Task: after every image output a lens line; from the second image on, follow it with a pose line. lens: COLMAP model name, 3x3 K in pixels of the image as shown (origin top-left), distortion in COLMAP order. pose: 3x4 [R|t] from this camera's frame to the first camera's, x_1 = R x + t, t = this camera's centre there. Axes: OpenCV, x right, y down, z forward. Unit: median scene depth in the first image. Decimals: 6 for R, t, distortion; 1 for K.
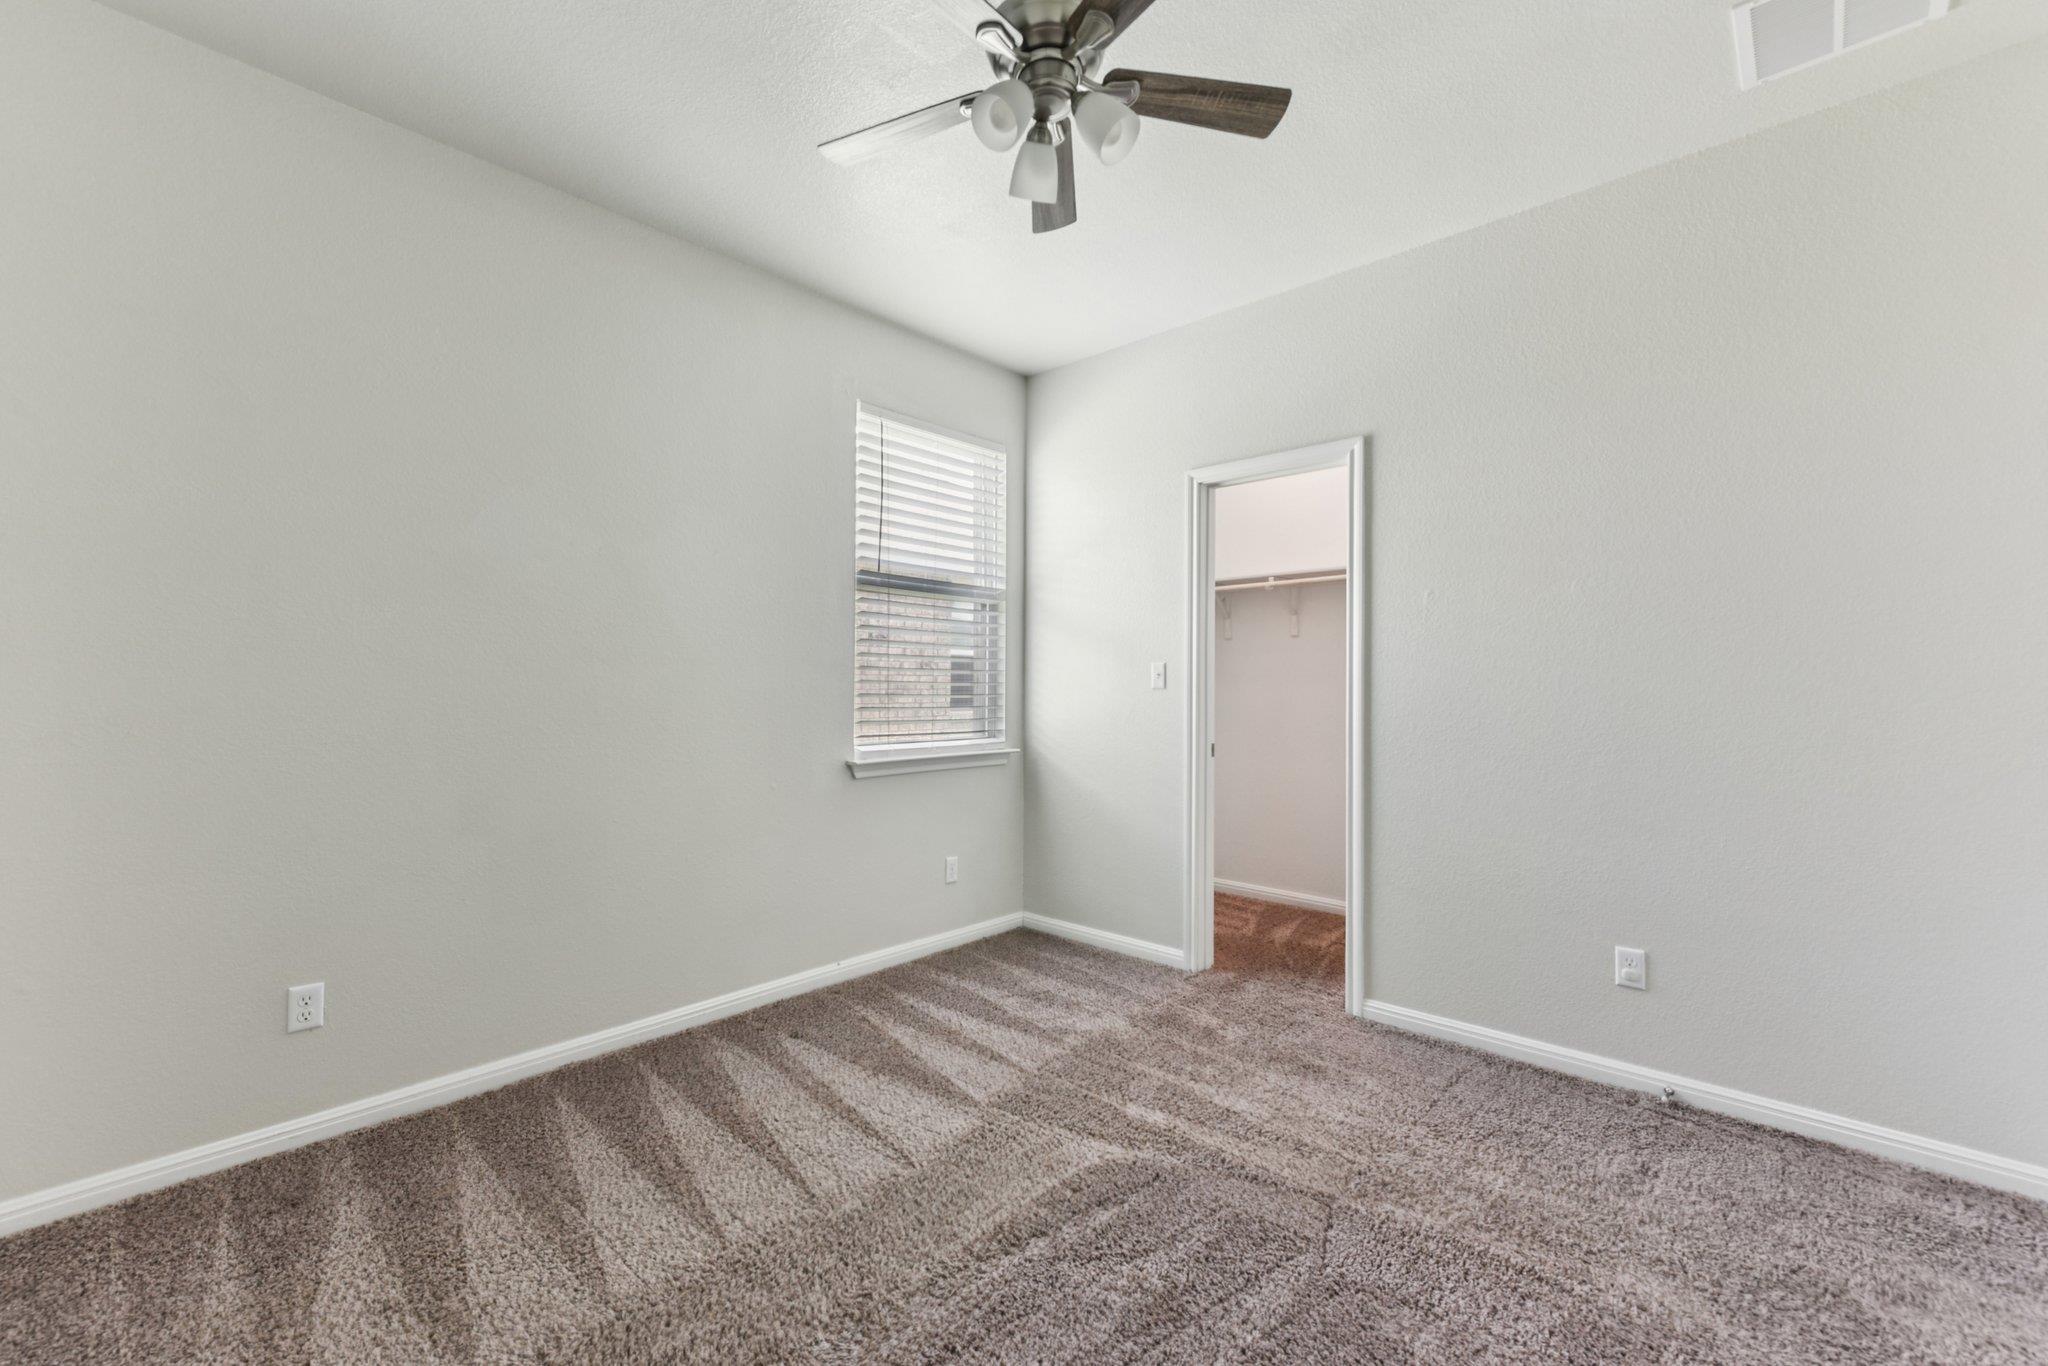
lens RADIAL K [[847.9, 0, 1022.9], [0, 847.9, 672.7], [0, 0, 1]] dist [0.013016, -0.000002]
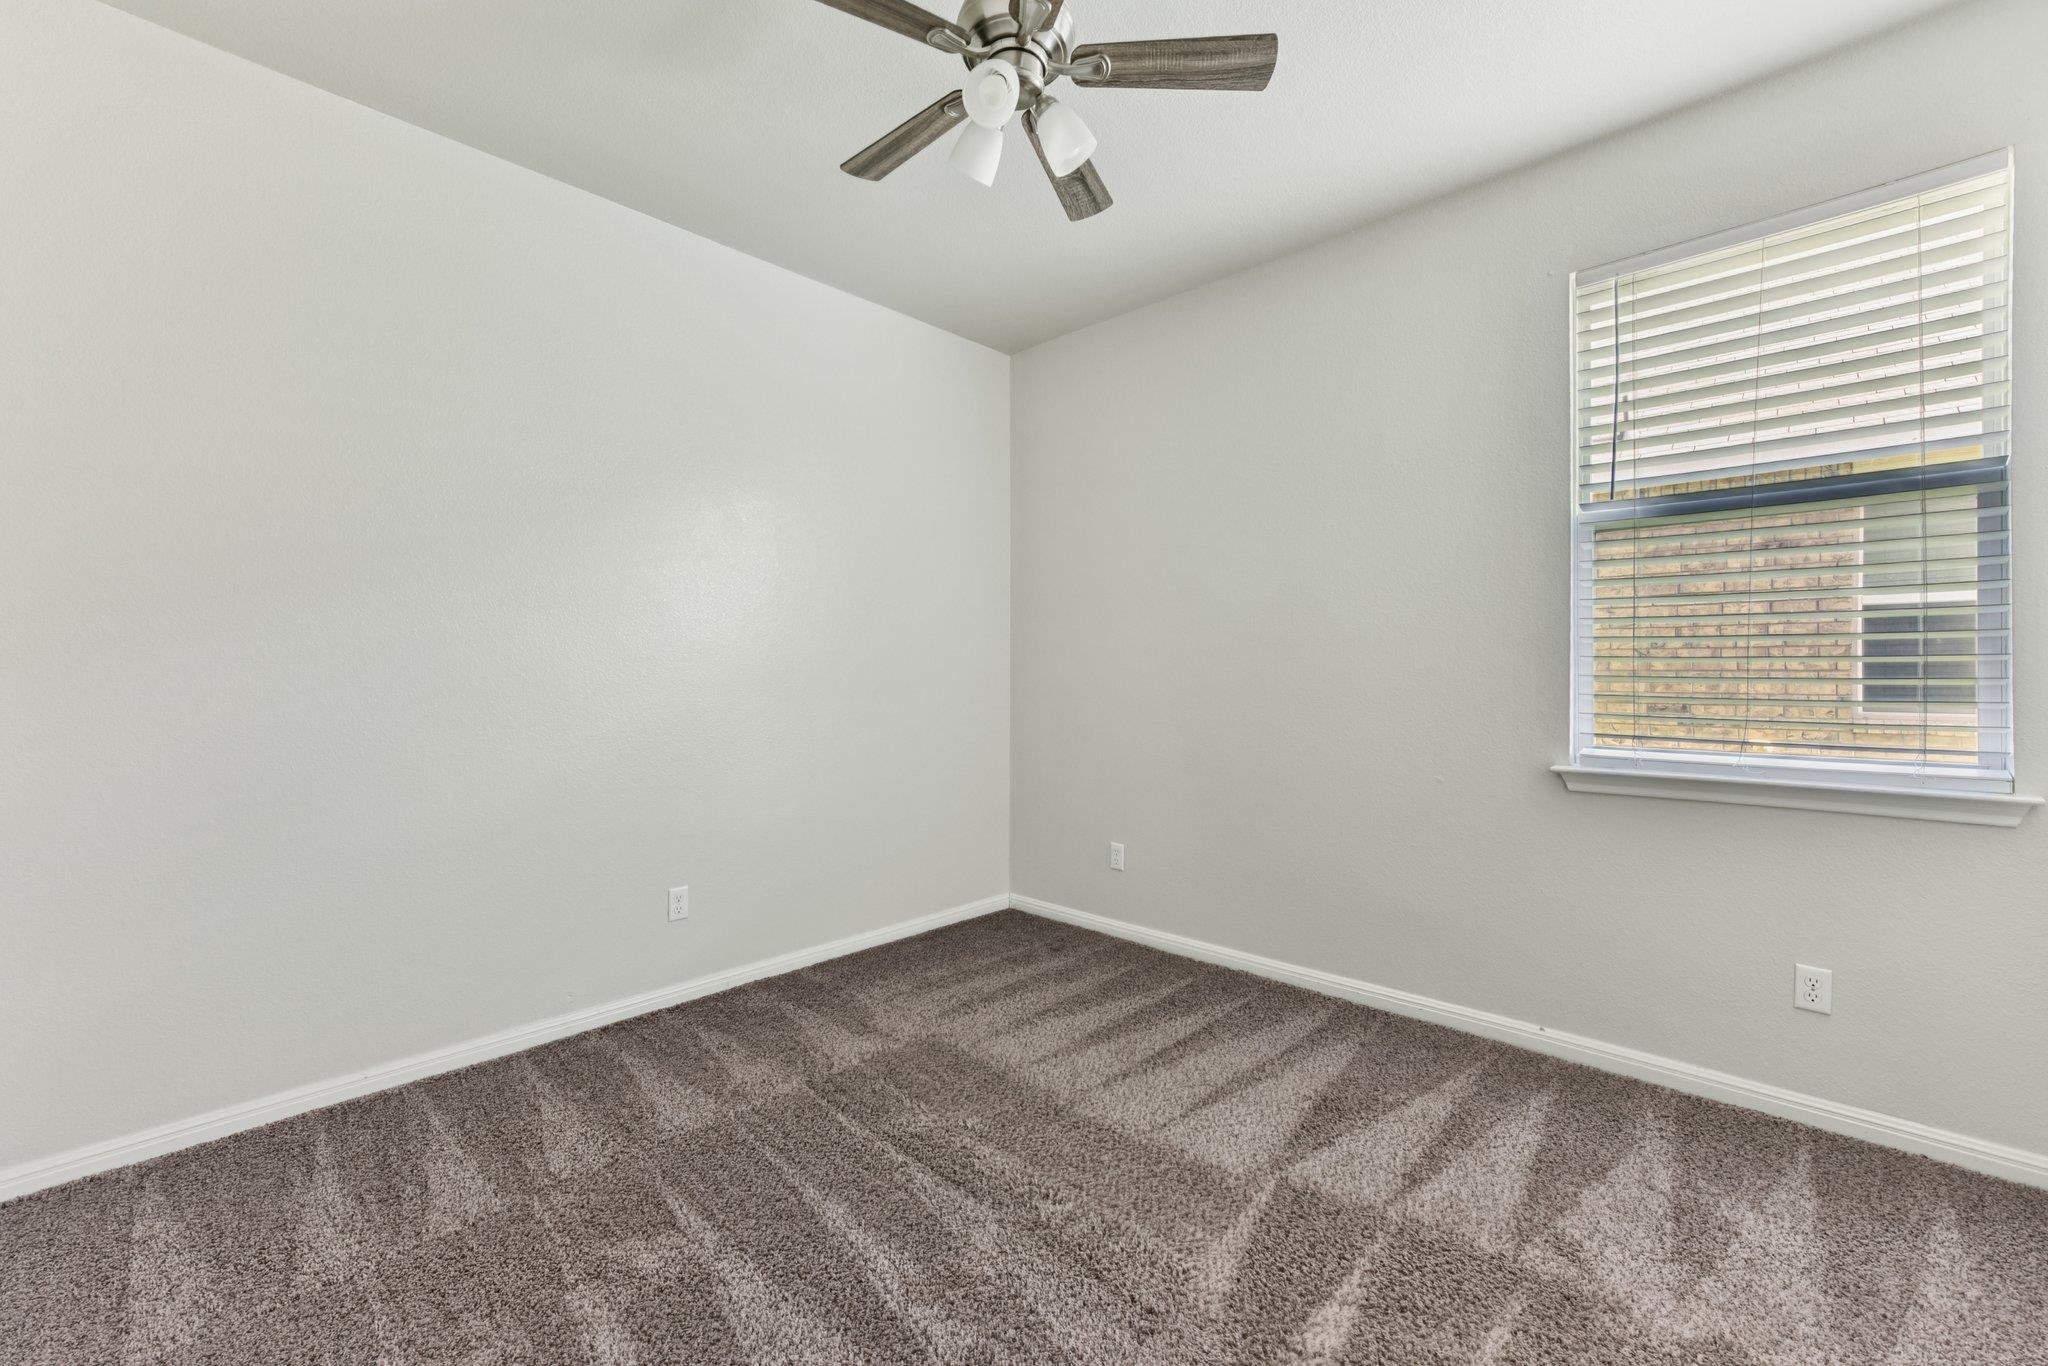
lens RADIAL K [[847.9, 0, 1022.9], [0, 847.9, 672.7], [0, 0, 1]] dist [0.013016, -0.000002]
pose [[-0.026845, 0.003286, -0.999634, 0.648804], [0.035147, 0.999379, 0.002341, 0.002133], [0.999022, -0.035072, -0.026944, 0.637011]]
